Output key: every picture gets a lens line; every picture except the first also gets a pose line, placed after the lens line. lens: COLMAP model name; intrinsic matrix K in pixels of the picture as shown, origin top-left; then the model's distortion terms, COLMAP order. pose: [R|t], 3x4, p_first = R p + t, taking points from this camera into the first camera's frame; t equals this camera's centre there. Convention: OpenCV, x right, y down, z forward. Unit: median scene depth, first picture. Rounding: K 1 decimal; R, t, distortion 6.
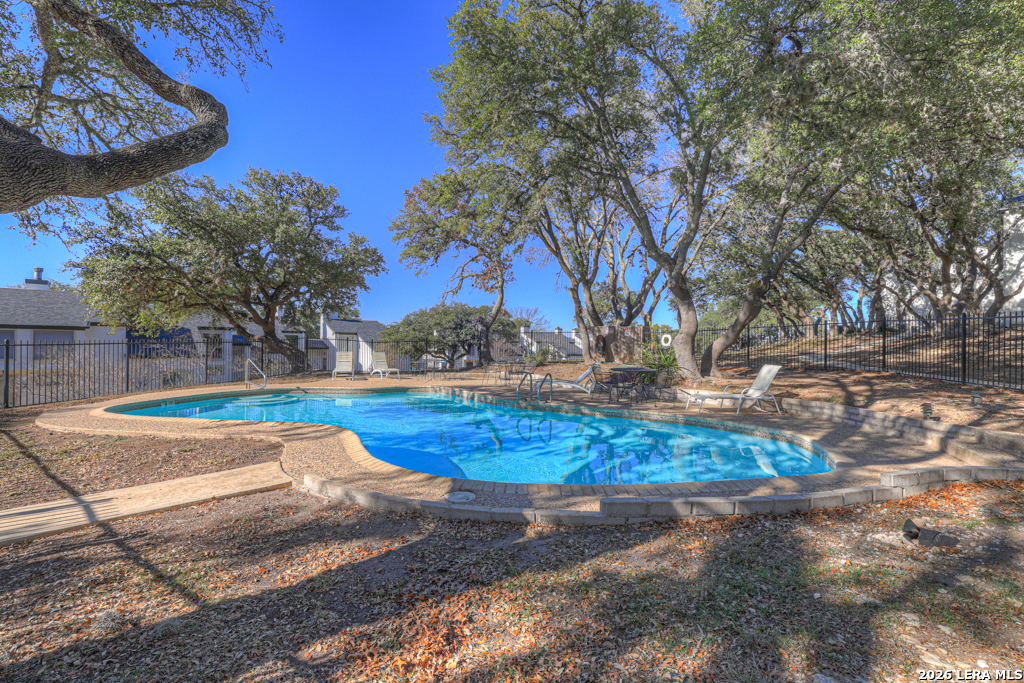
lens RADIAL K [[434.0, 0, 512.0], [0, 434.0, 341.5], [0, 0, 1]] dist [-0.057258, 0.023250]
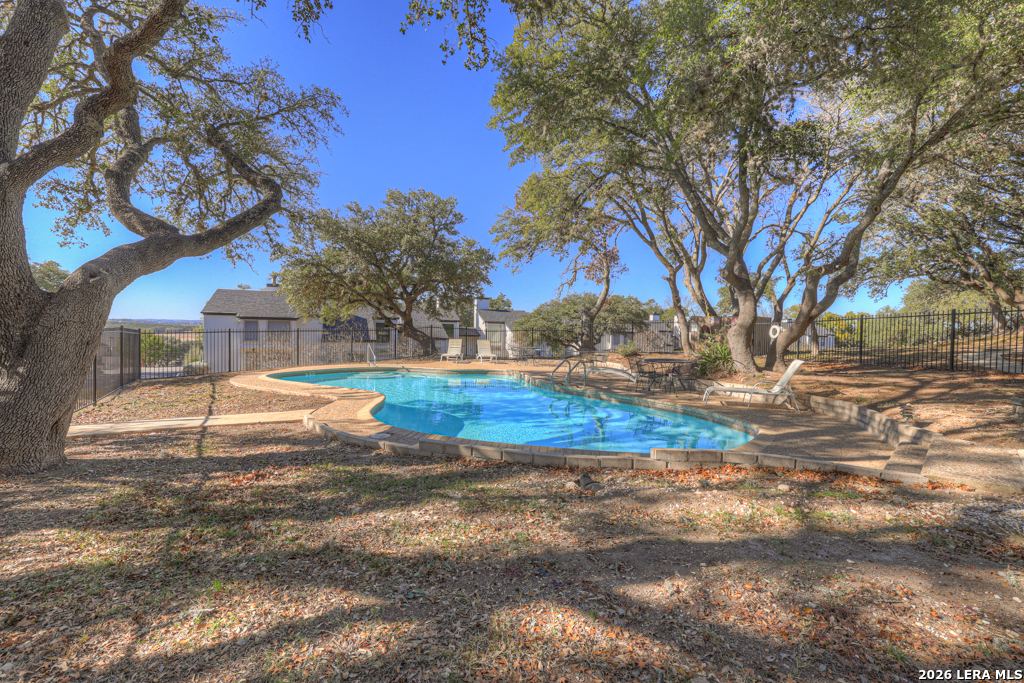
lens RADIAL K [[434.0, 0, 512.0], [0, 434.0, 341.5], [0, 0, 1]] dist [-0.057258, 0.023250]
pose [[0.932626, 0.016528, -0.360466, 0.181668], [-0.006999, 0.999591, 0.027726, -0.003602], [0.360777, -0.023335, 0.932360, -0.051085]]
